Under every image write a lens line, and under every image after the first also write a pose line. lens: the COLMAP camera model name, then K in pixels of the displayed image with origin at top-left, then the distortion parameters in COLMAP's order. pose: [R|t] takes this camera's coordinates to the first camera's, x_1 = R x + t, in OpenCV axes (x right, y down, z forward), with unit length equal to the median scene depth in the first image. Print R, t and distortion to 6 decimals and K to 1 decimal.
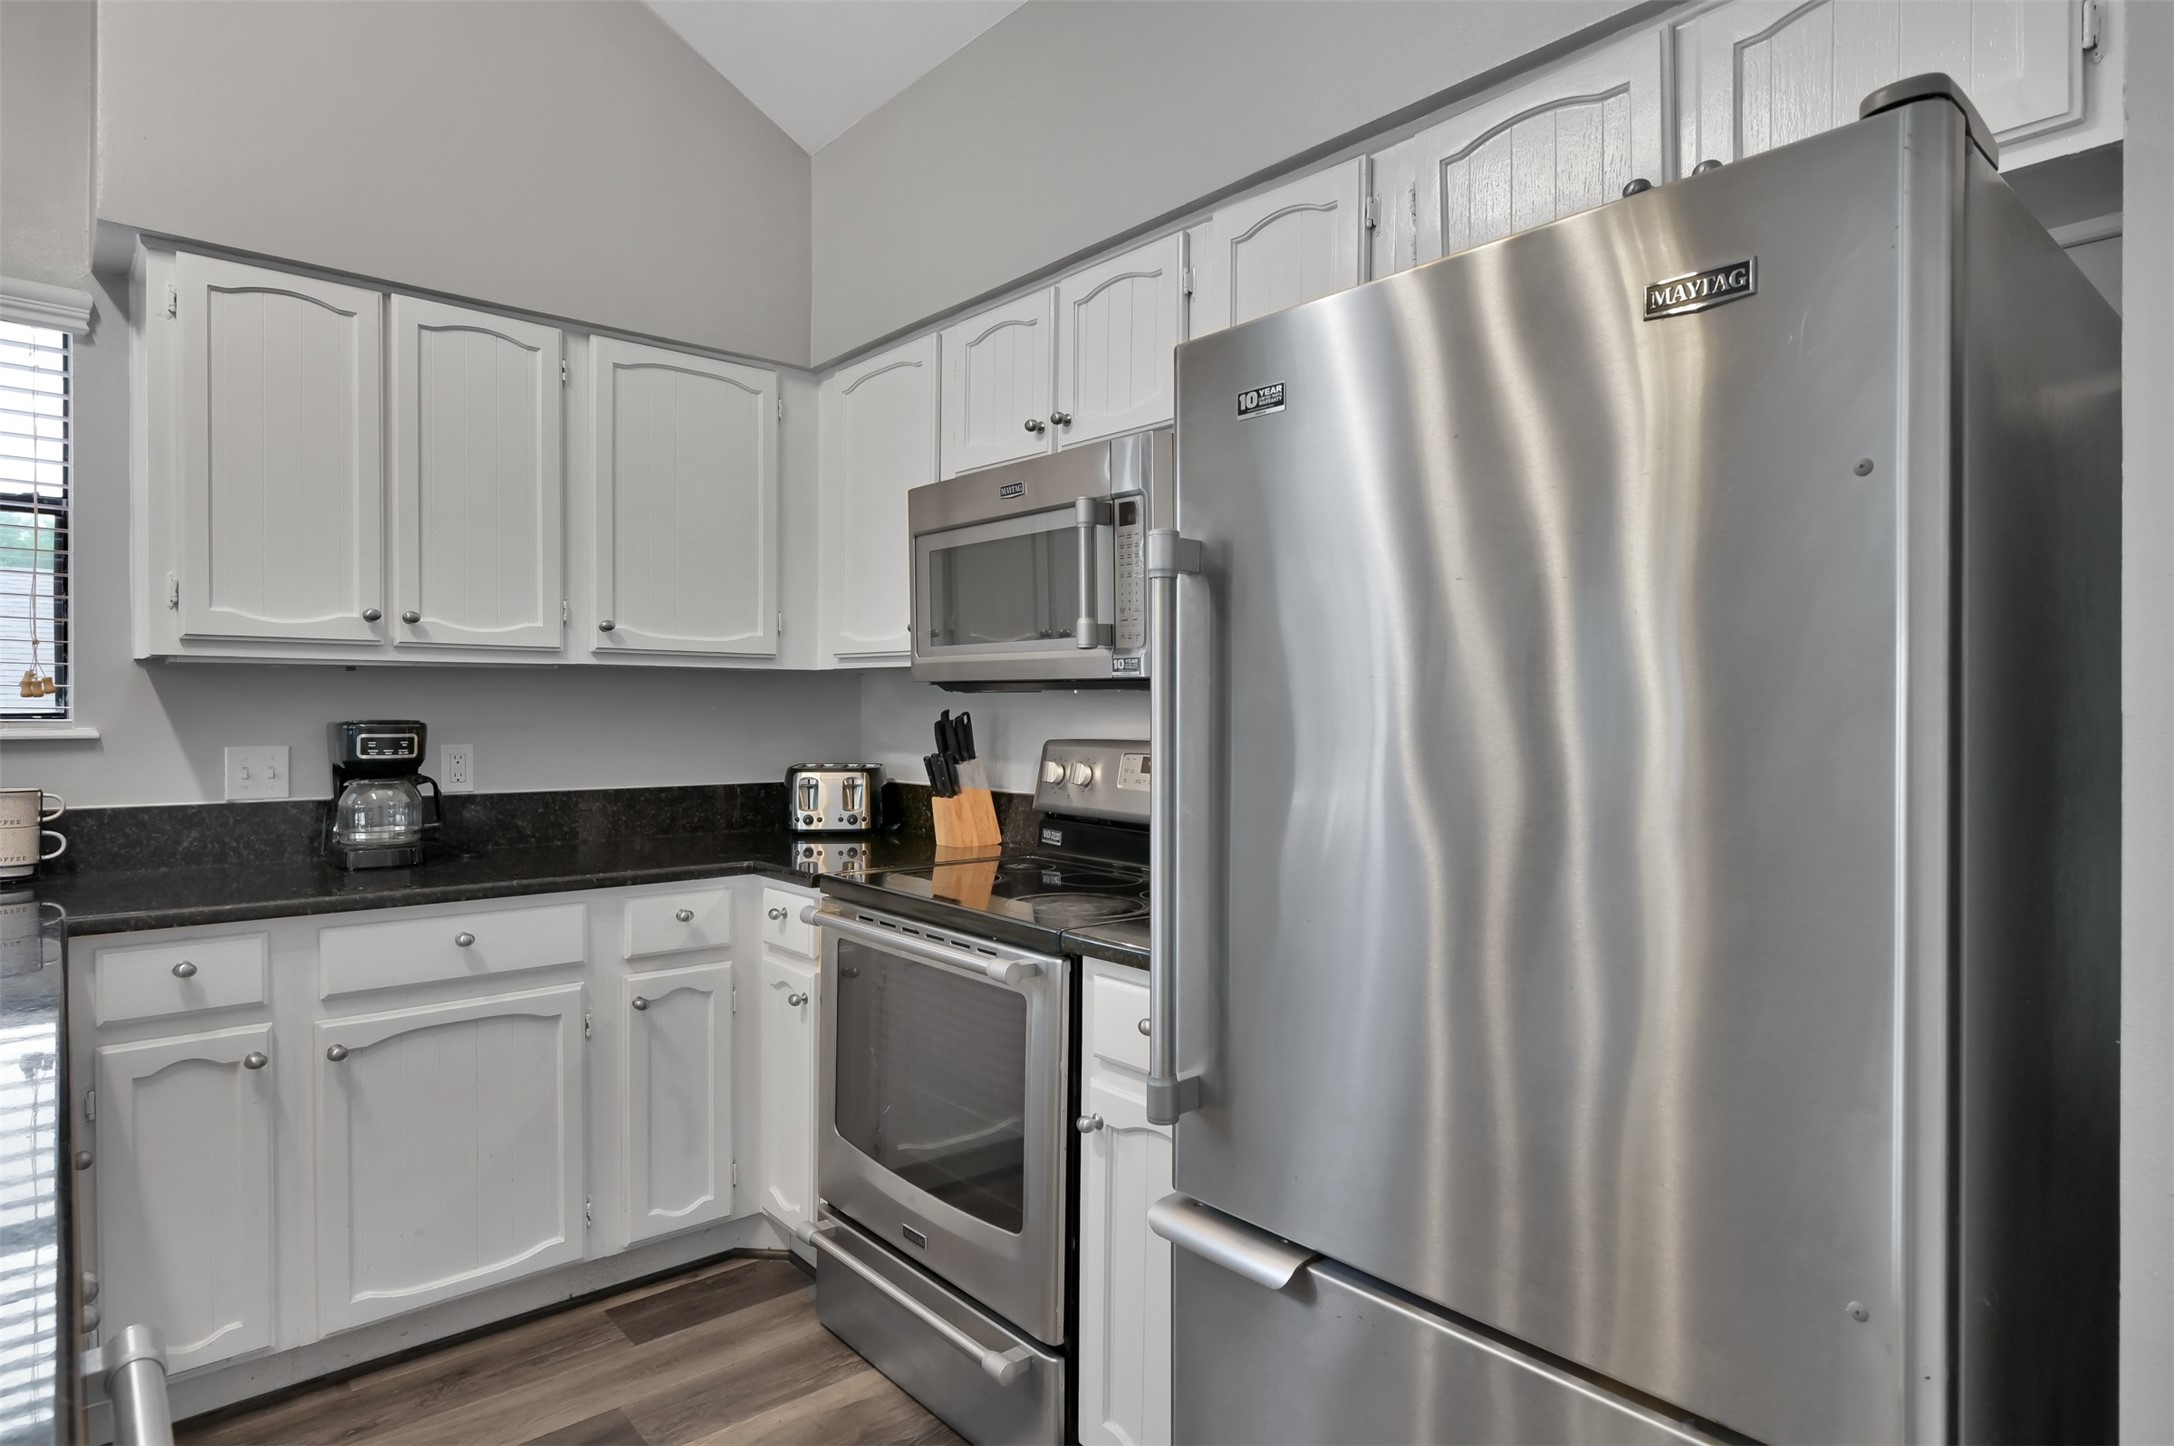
lens RADIAL K [[1193.4, 0, 1087.0], [0, 1193.4, 723.0], [0, 0, 1]] dist [-0.000040, 0.000312]
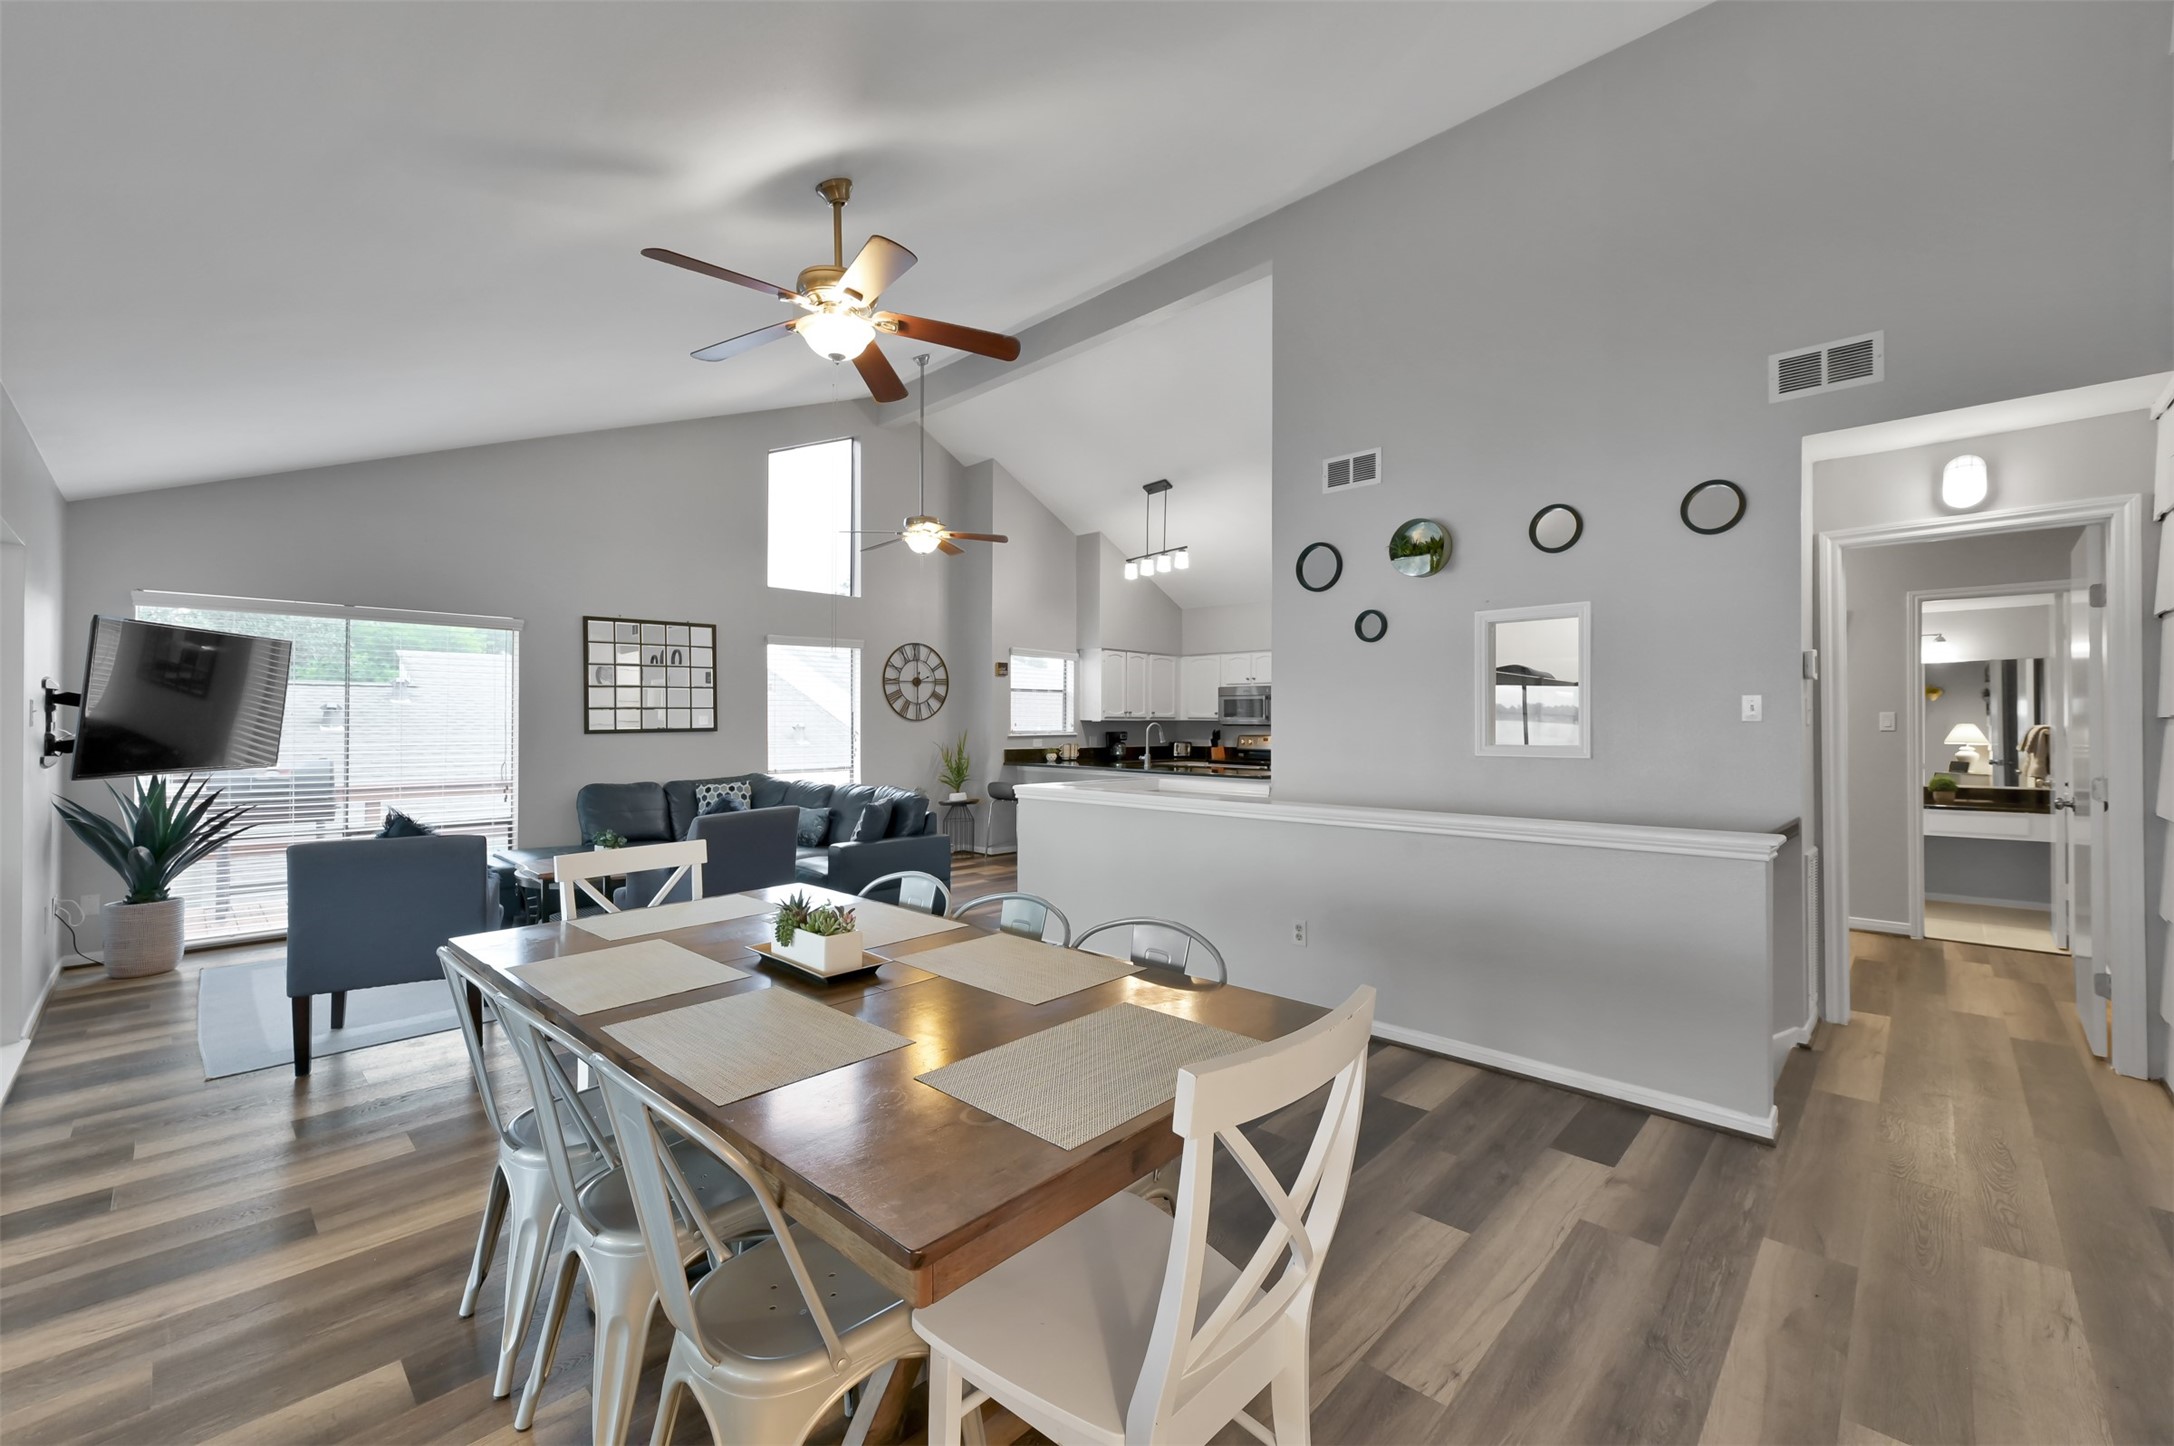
lens RADIAL K [[860.2, 0, 1090.3], [0, 860.2, 722.6], [0, 0, 1]] dist [-0.001899, 0.000045]
pose [[0.995756, 0.002938, 0.091988, -1.103963], [-0.001999, 0.999945, -0.010293, -0.003285], [-0.092013, 0.010065, 0.995707, -2.834352]]
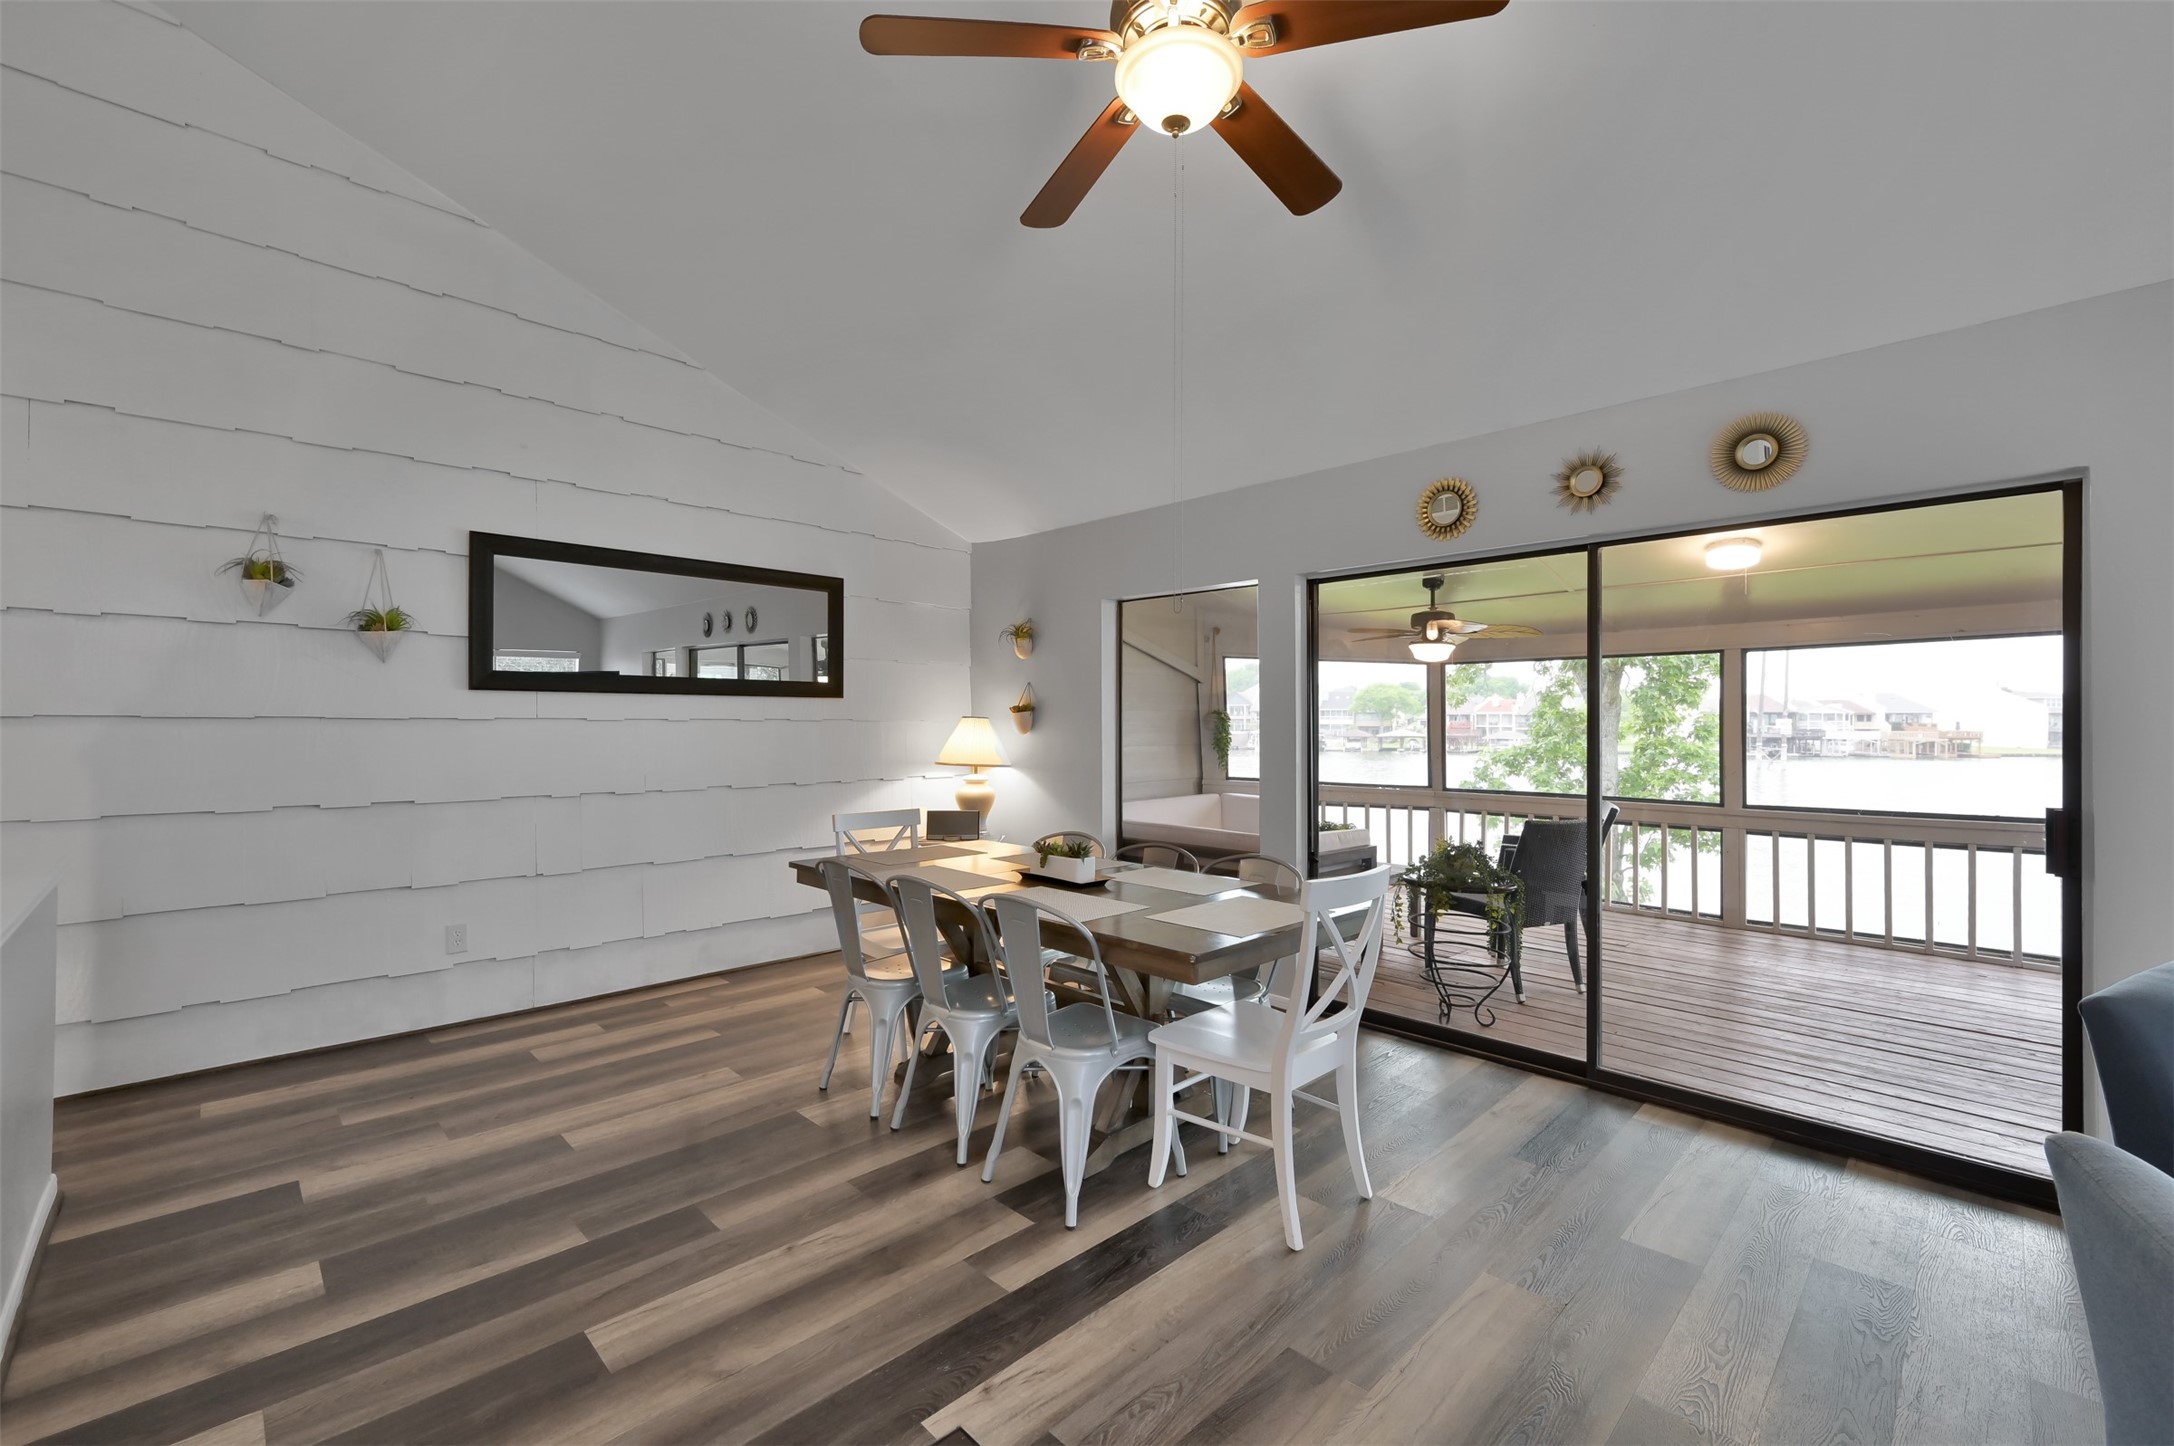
lens RADIAL K [[903.1, 0, 1087.0], [0, 903.1, 723.0], [0, 0, 1]] dist [0.004200, 0.000354]
pose [[-0.997750, -0.000629, -0.067048, -1.223747], [-0.001131, 0.999972, 0.007447, -0.022036], [0.067041, 0.007506, -0.997722, -0.809883]]
